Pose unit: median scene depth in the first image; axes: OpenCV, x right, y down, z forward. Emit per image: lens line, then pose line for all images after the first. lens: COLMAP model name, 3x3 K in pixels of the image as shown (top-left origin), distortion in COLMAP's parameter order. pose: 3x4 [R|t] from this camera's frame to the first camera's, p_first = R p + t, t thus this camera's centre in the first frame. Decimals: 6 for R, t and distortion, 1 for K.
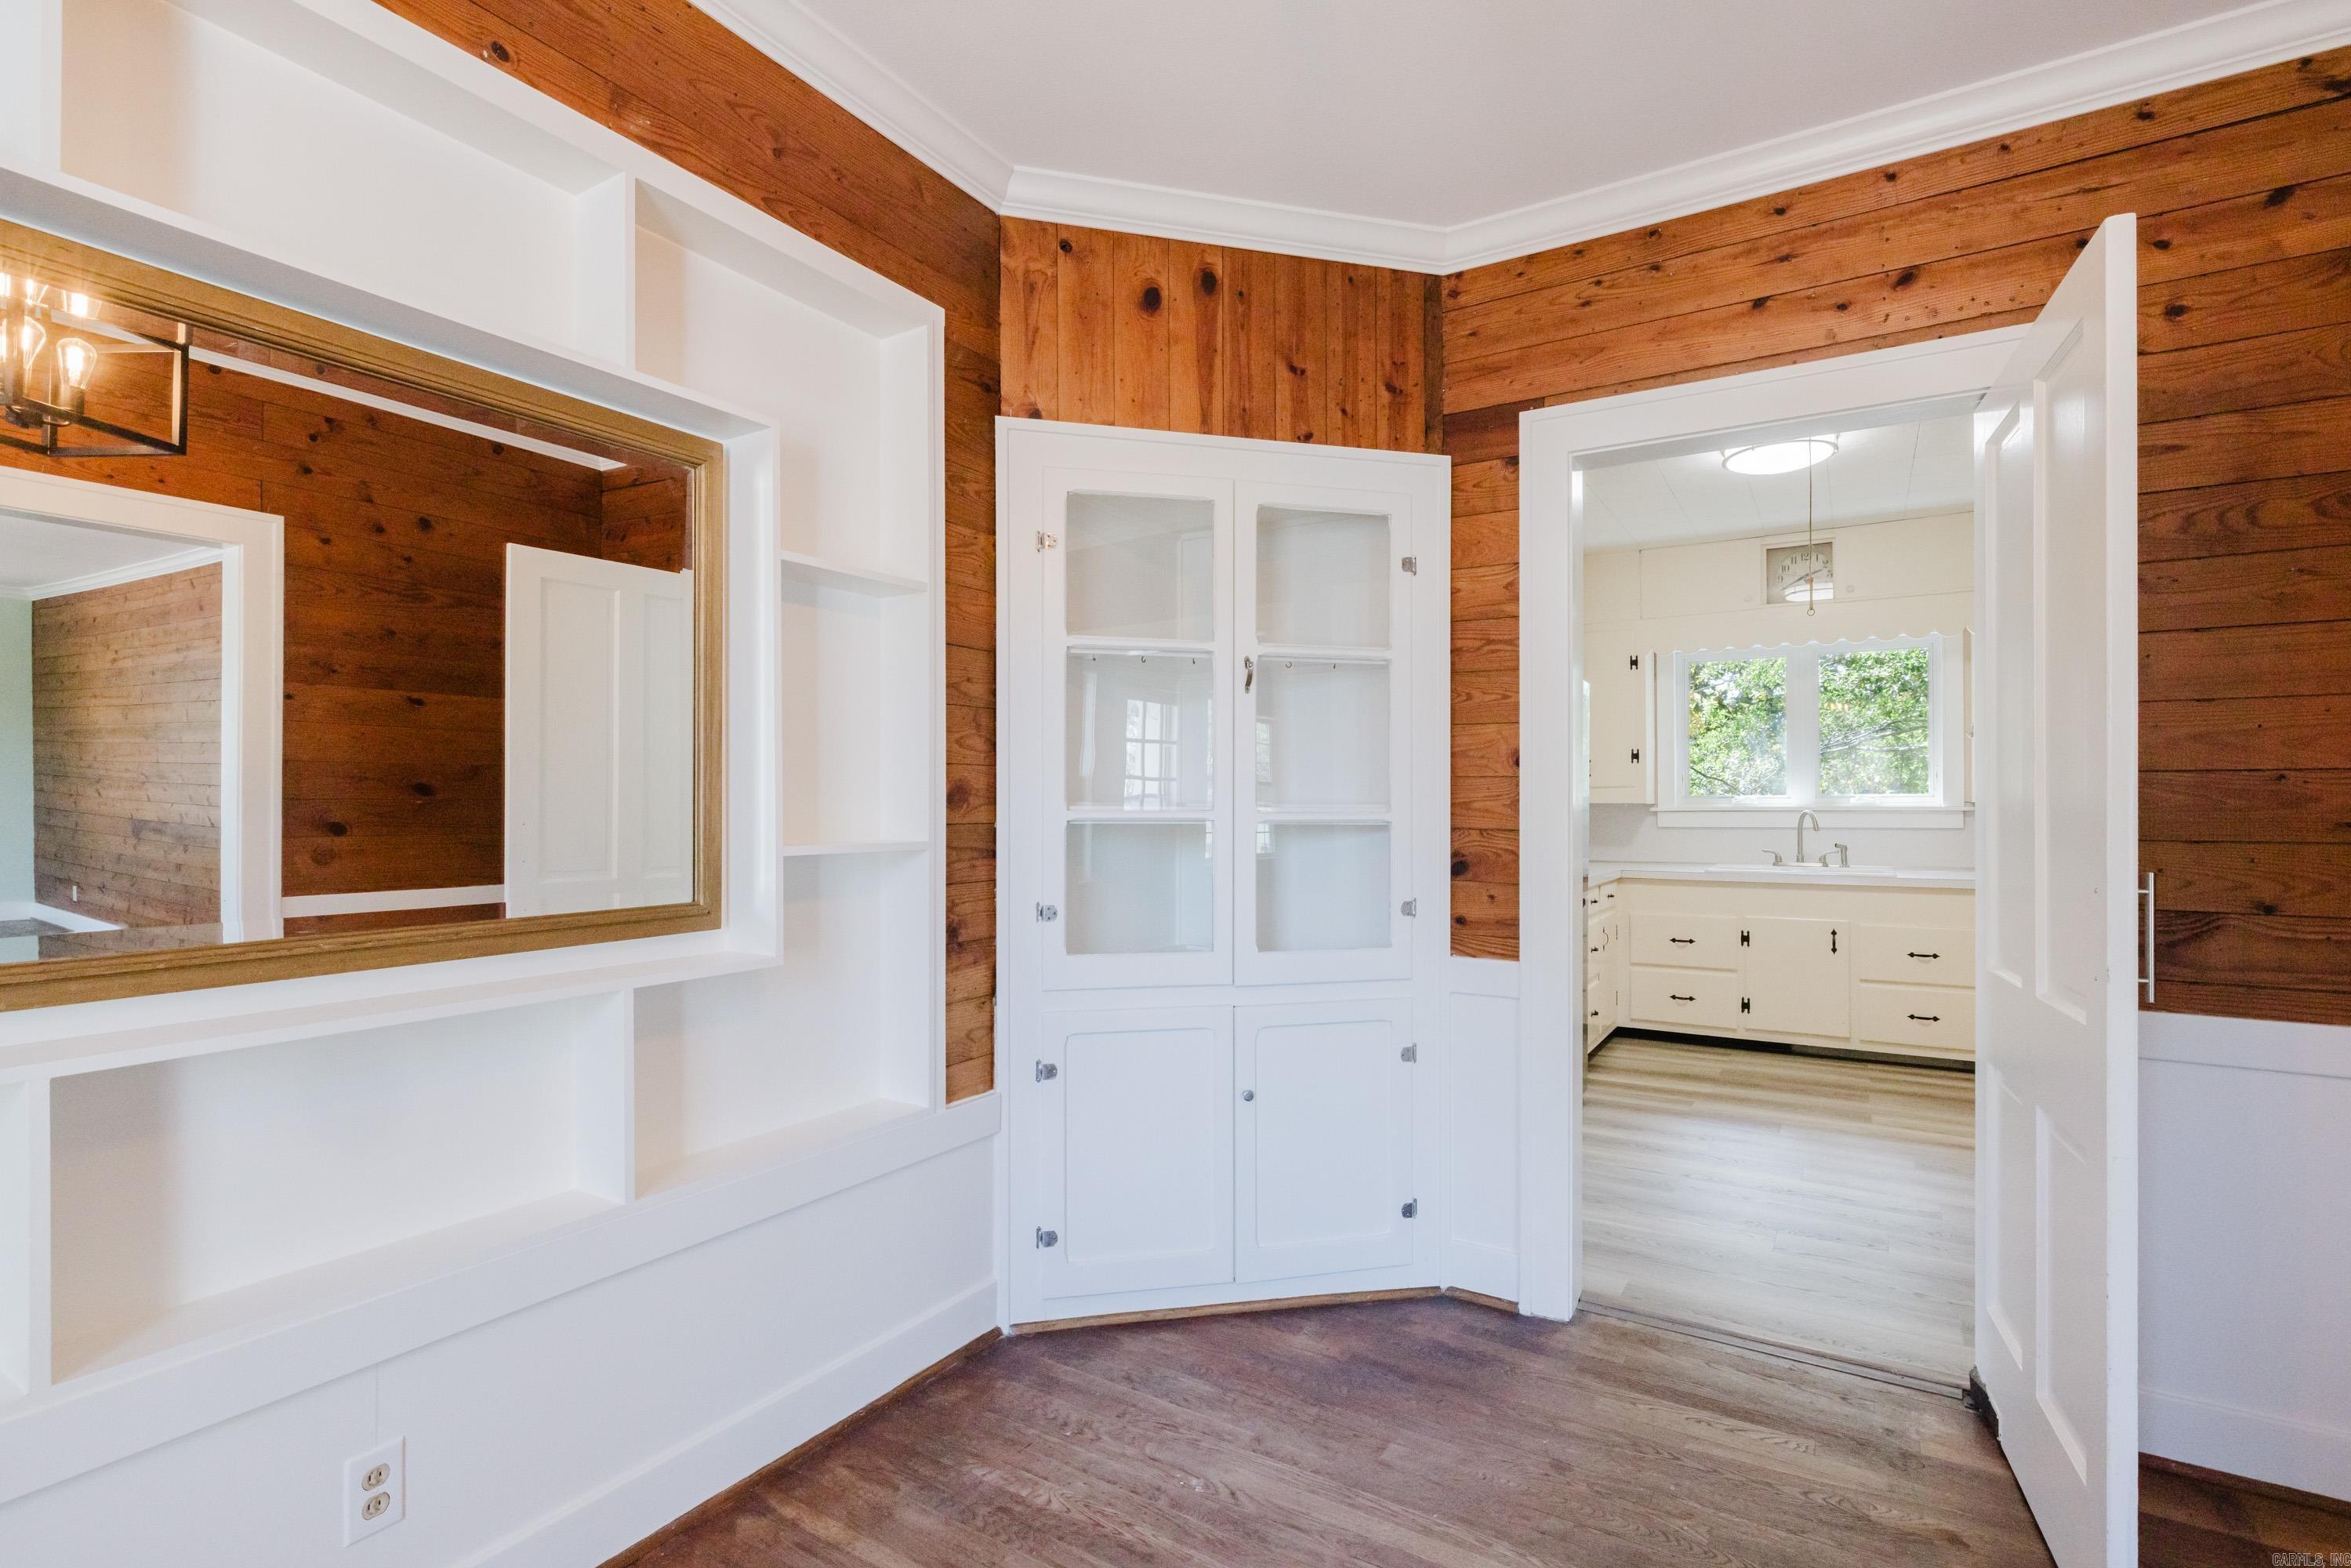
lens RADIAL K [[1105.8, 0, 1160.3], [0, 1105.8, 801.2], [0, 0, 1]] dist [0.000541, 0.000259]
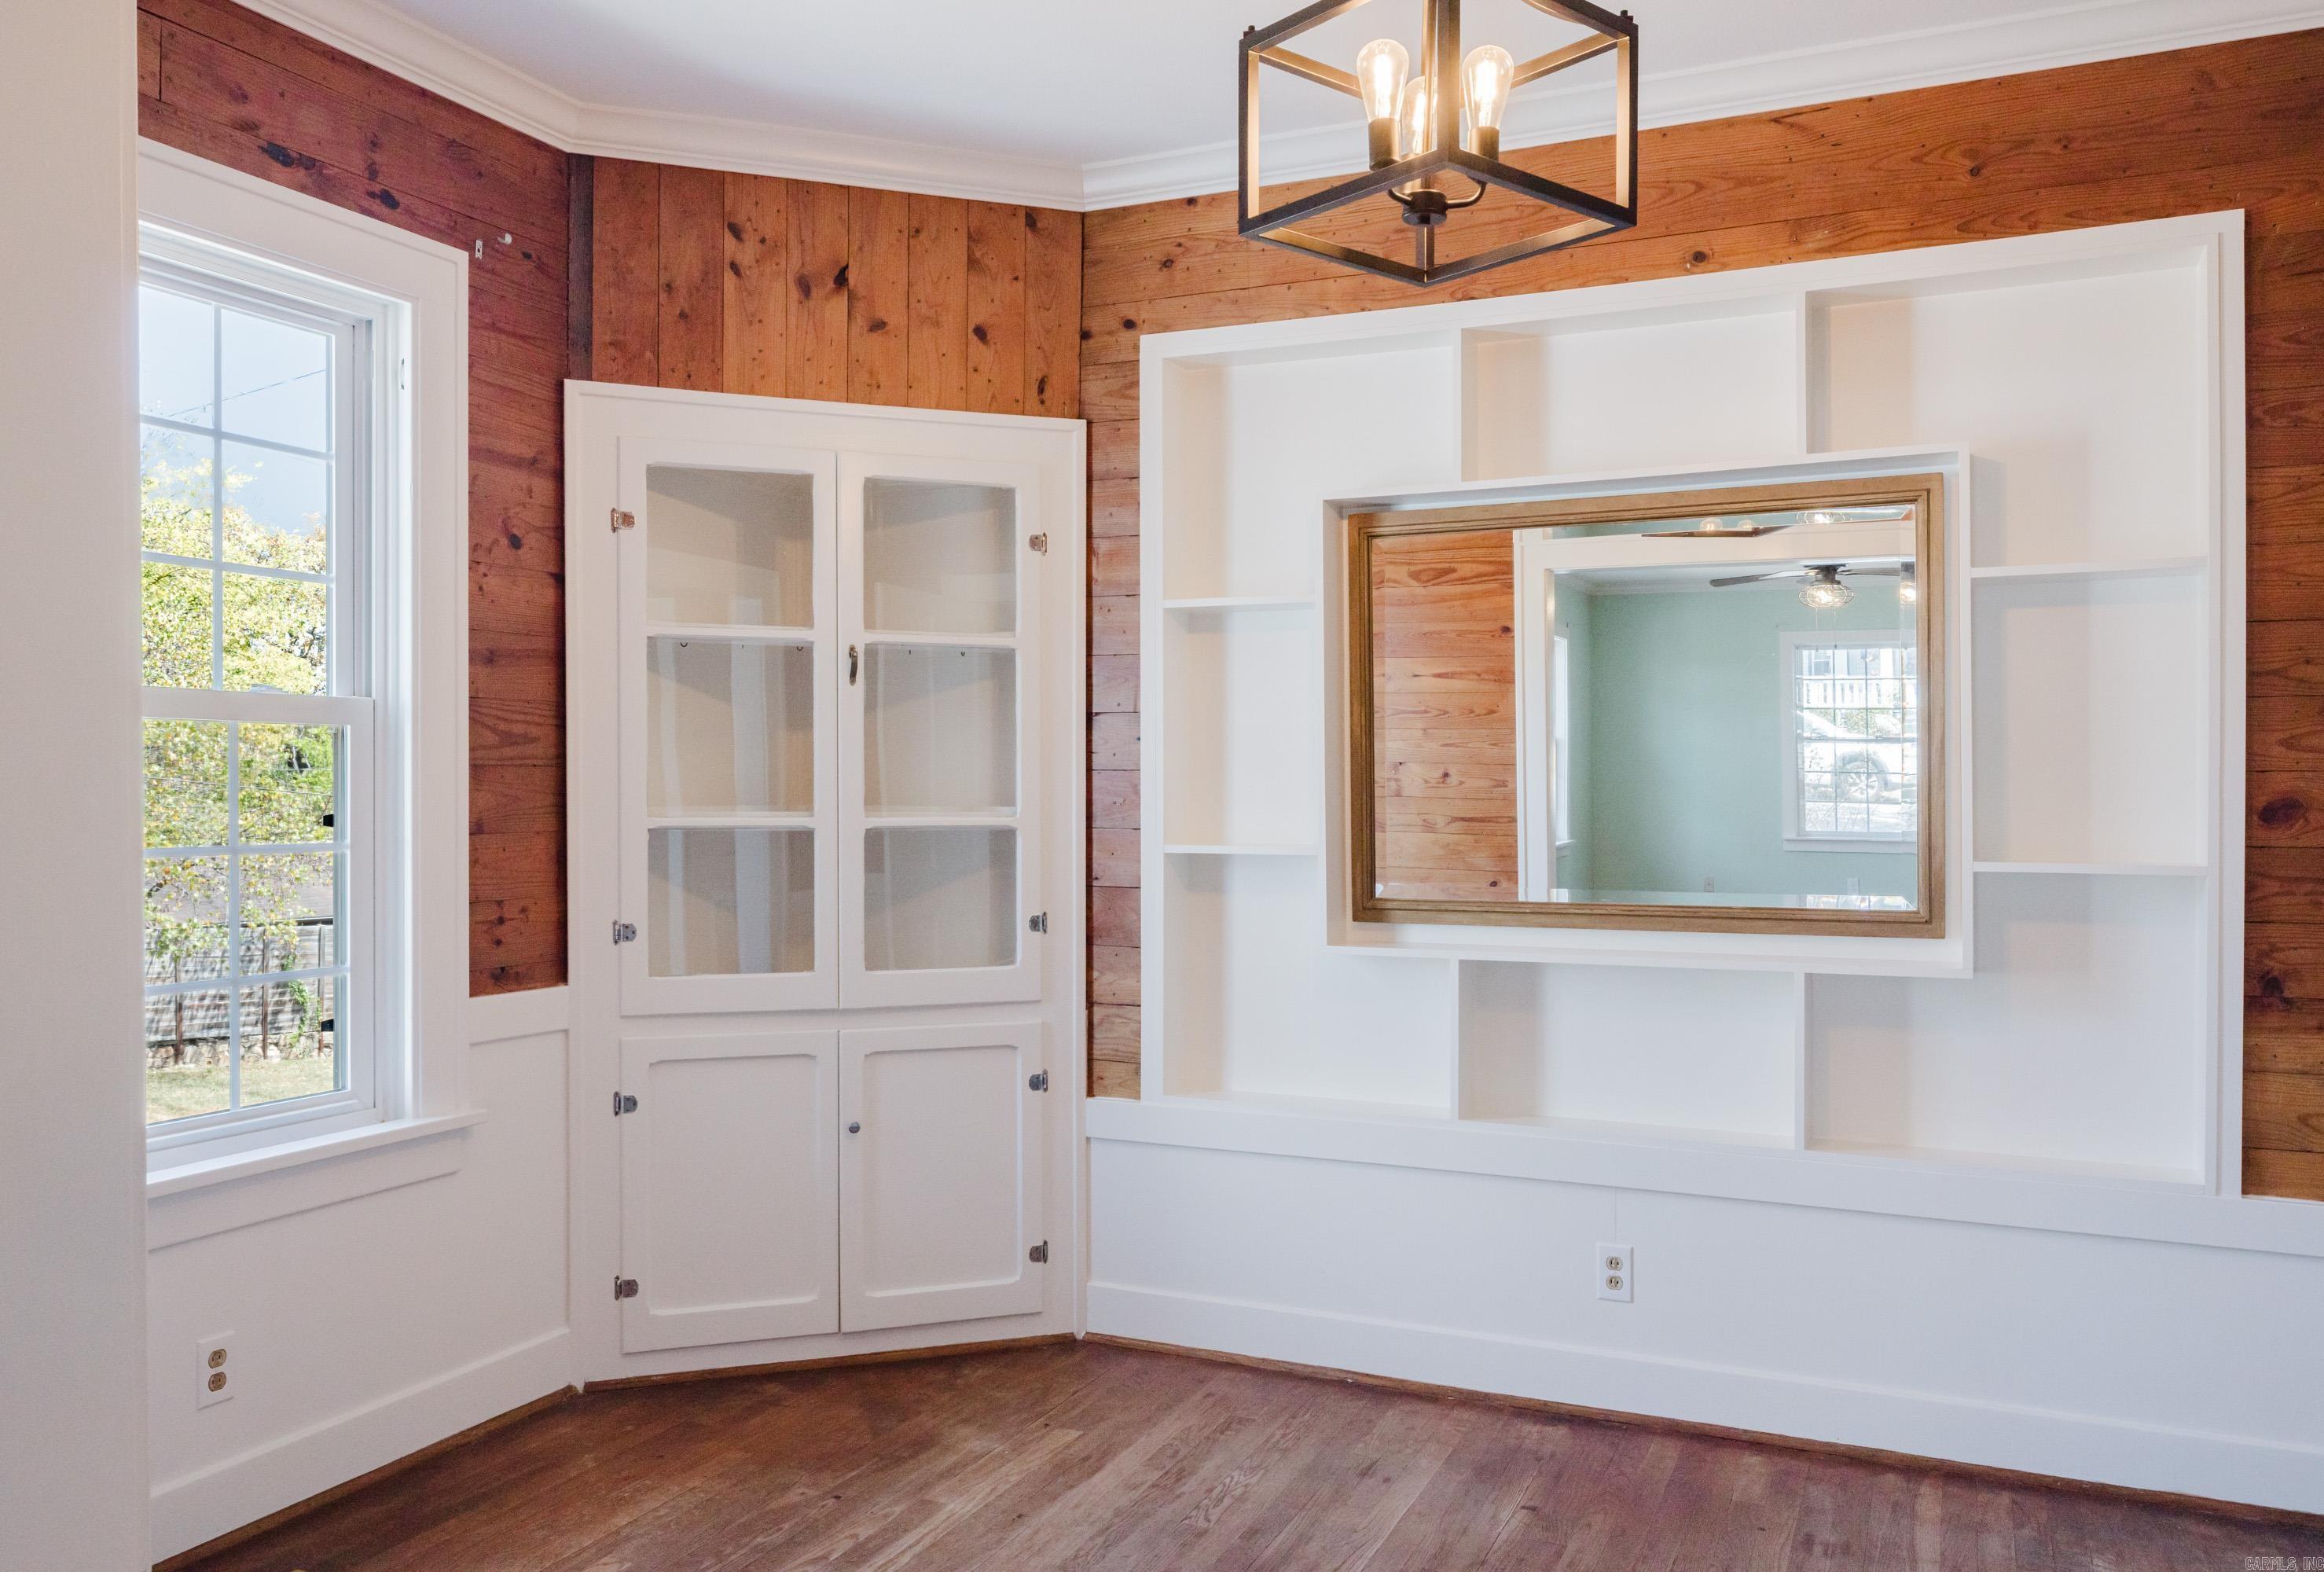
lens RADIAL K [[1799.0, 0, 1136.7], [0, 1799.0, 794.1], [0, 0, 1]] dist [-0.007164, 0.000642]
pose [[0.125037, 0.009696, -0.992105, 1.124437], [0.003499, 0.999942, 0.010214, -0.038030], [0.992146, -0.004748, 0.124996, 0.036246]]
